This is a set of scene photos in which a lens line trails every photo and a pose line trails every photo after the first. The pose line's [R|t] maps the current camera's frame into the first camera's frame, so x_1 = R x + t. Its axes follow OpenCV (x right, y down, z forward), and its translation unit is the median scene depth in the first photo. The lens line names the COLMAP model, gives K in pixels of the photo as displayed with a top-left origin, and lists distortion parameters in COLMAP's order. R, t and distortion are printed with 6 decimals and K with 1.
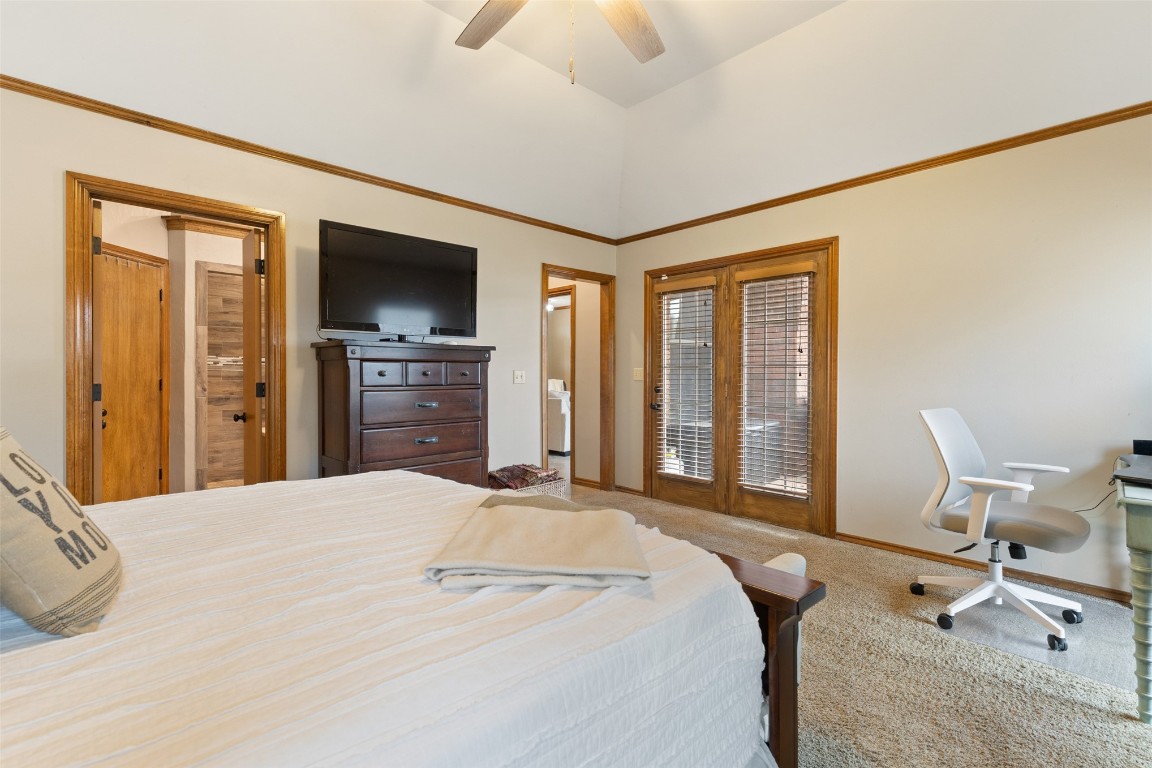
lens RADIAL K [[519.4, 0, 575.9], [0, 519.4, 381.2], [0, 0, 1]] dist [0.004558, -0.001071]
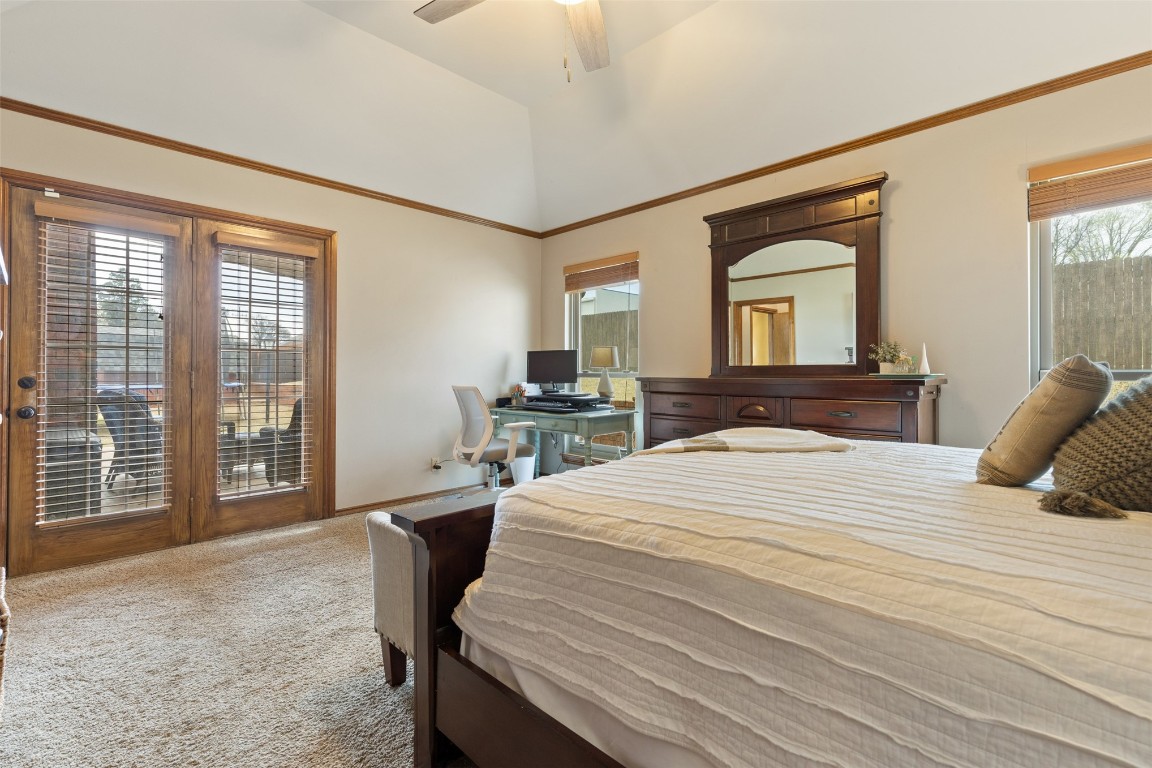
lens RADIAL K [[519.4, 0, 576.0], [0, 519.4, 375.9], [0, 0, 1]] dist [0.004558, -0.001071]
pose [[-0.032138, -0.008087, 0.999451, -0.502593], [0.006295, 0.999946, 0.008294, 0.008830], [-0.999464, 0.006558, -0.032085, 0.473850]]
